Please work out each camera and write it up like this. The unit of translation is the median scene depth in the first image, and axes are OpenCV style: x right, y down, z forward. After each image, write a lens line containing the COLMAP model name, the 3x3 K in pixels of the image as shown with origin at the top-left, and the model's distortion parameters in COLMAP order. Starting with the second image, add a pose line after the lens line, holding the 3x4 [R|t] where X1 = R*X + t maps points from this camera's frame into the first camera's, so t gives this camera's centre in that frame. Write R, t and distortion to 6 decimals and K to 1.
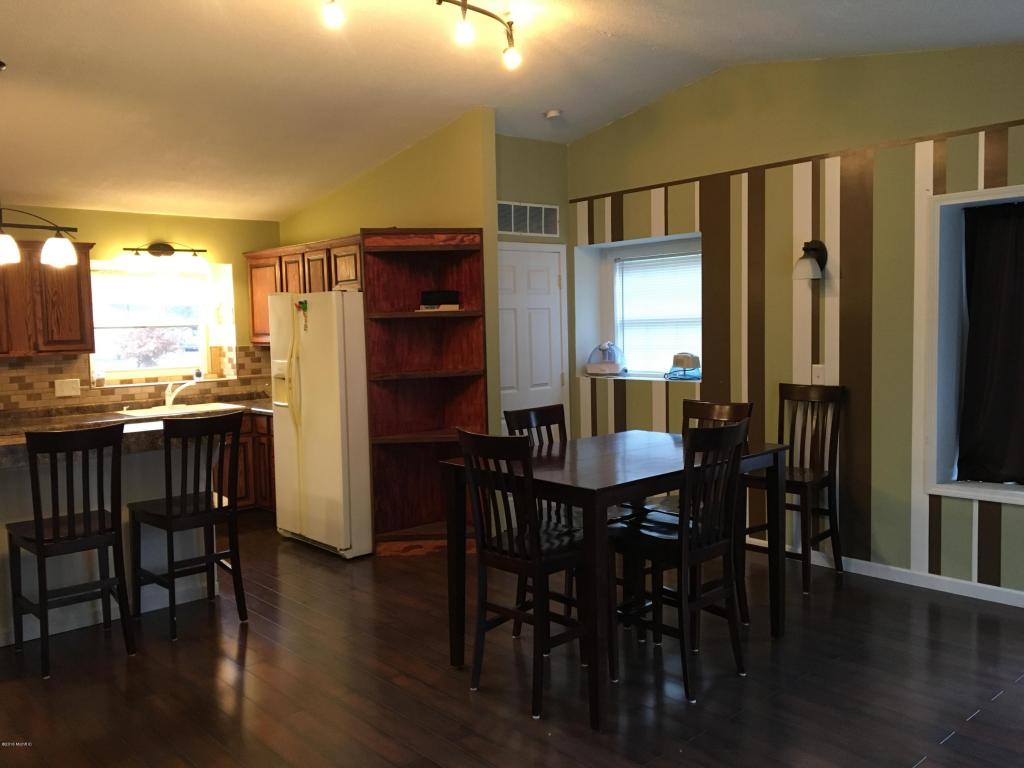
lens RADIAL K [[860.1, 0, 508.1], [0, 860.1, 384.5], [0, 0, 1]] dist [0.088161, -0.130207]
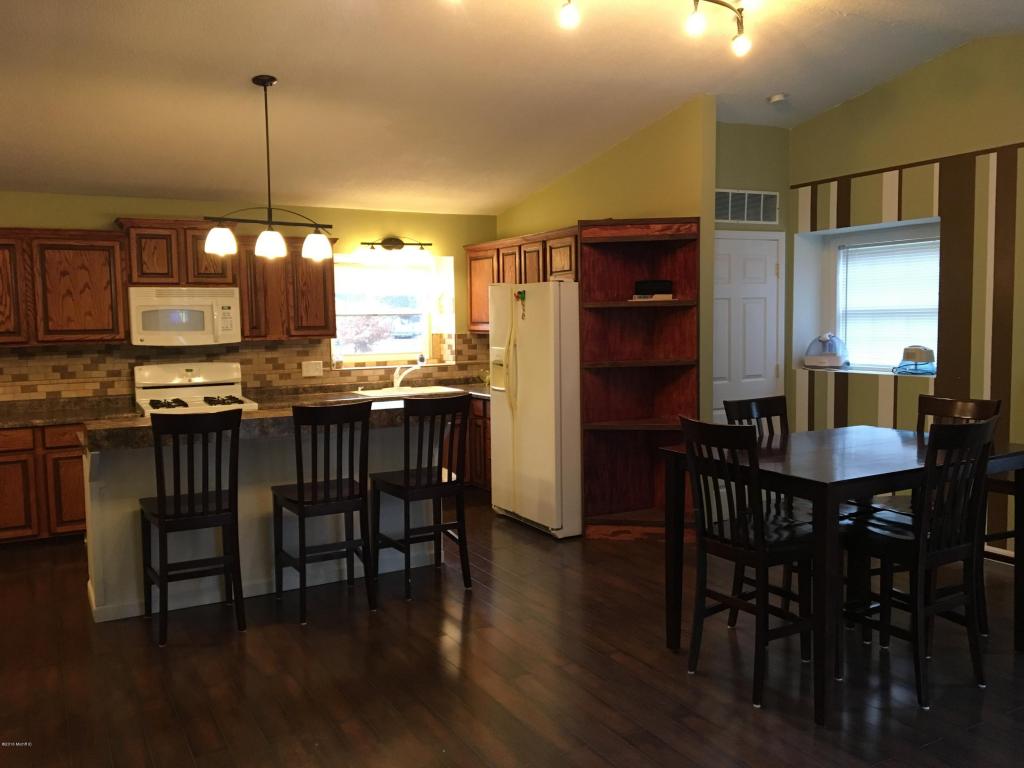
lens RADIAL K [[860.1, 0, 510.0], [0, 860.1, 382.7], [0, 0, 1]] dist [0.088161, -0.130207]
pose [[0.975269, 0.025472, -0.219548, -0.018708], [-0.023404, 0.999654, 0.012017, 0.002585], [0.219778, -0.006581, 0.975528, -0.022956]]
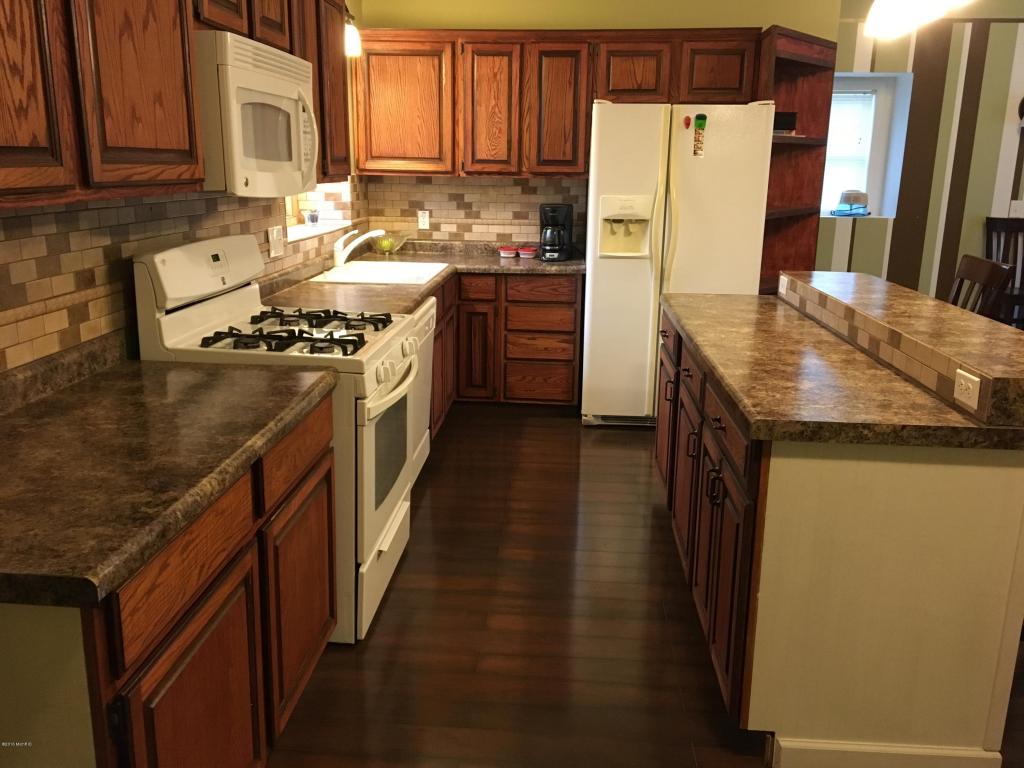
lens RADIAL K [[860.1, 0, 510.1], [0, 860.1, 383.4], [0, 0, 1]] dist [0.088161, -0.130207]
pose [[0.715277, -0.139822, 0.684711, -0.912435], [0.019640, 0.983415, 0.180303, -0.004978], [-0.698565, -0.115519, 0.706160, 0.547070]]
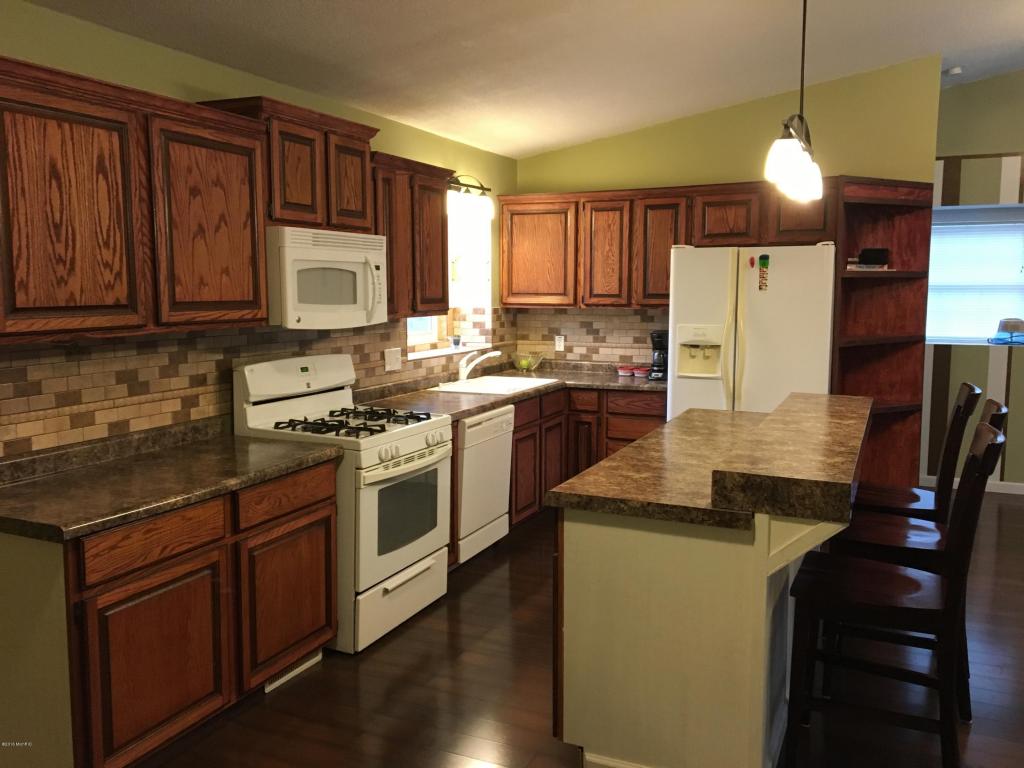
lens RADIAL K [[860.1, 0, 510.7], [0, 860.1, 381.0], [0, 0, 1]] dist [0.088161, -0.130207]
pose [[0.913570, -0.021227, 0.406126, -0.819980], [0.007451, 0.999343, 0.035472, -0.003852], [-0.406613, -0.029380, 0.913128, 0.307023]]
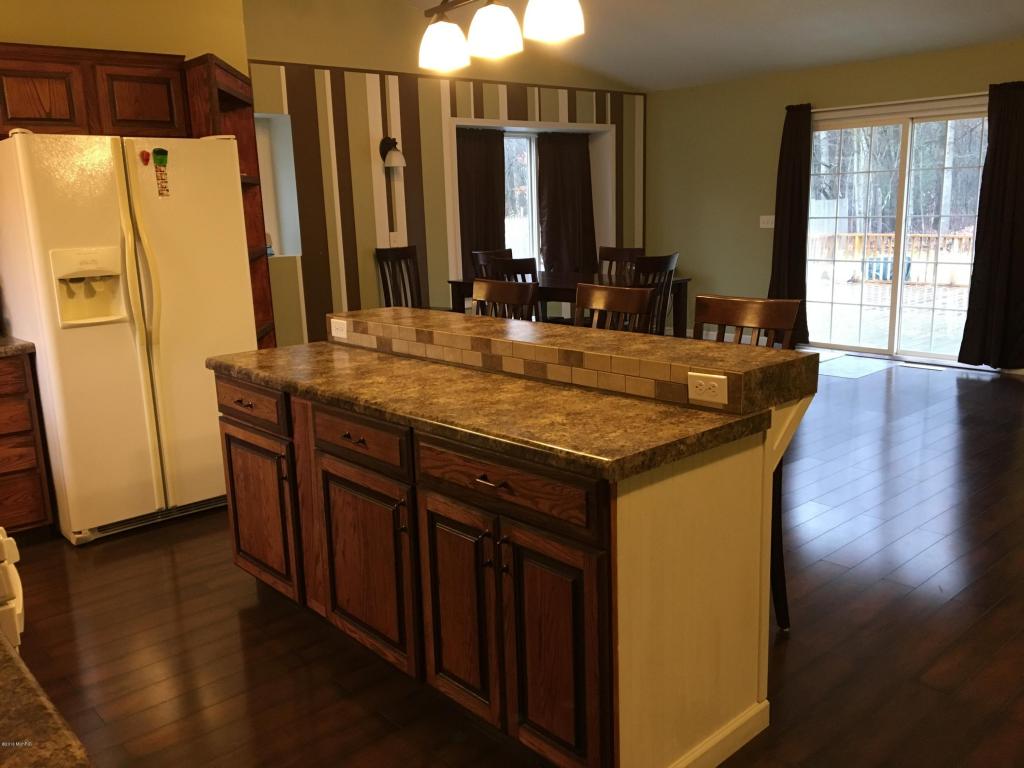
lens RADIAL K [[860.1, 0, 510.6], [0, 860.1, 382.6], [0, 0, 1]] dist [0.088161, -0.130207]
pose [[-0.004694, -0.180057, 0.983645, -0.912841], [0.103476, 0.978288, 0.179570, -0.015024], [-0.994621, 0.102627, 0.014040, 0.743372]]
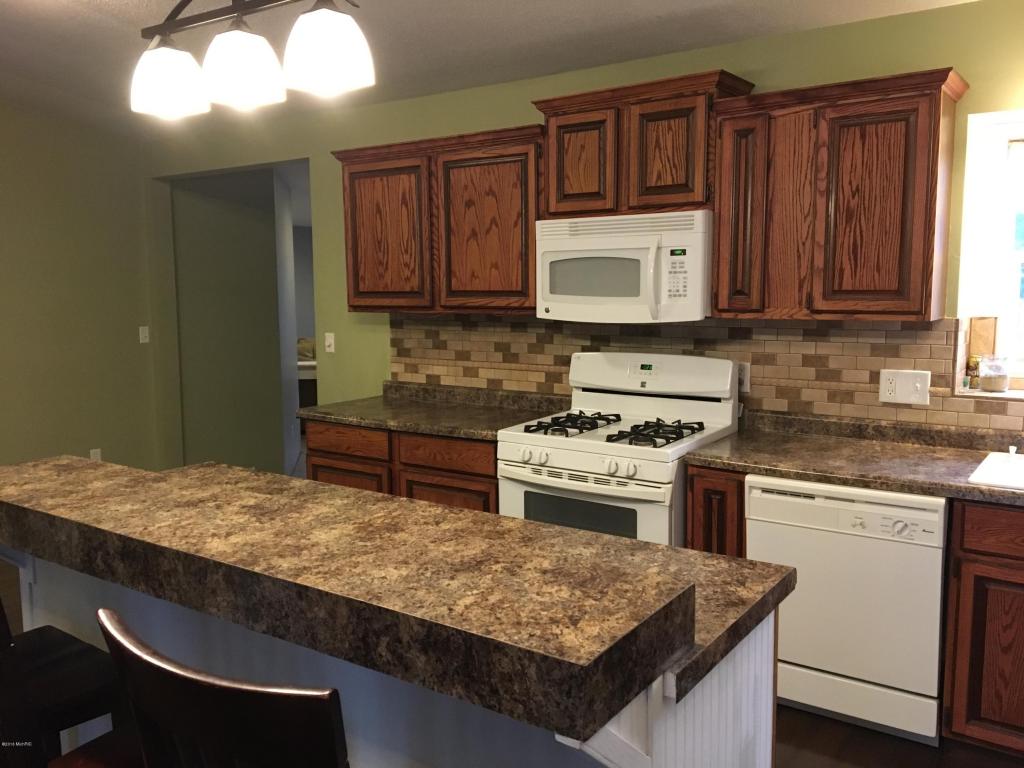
lens RADIAL K [[860.1, 0, 510.5], [0, 860.1, 388.5], [0, 0, 1]] dist [0.088161, -0.130207]
pose [[0.228988, 0.140728, -0.963203, -0.092462], [-0.069544, 0.989331, 0.128012, -0.048973], [0.970942, 0.037672, 0.236331, 0.761495]]
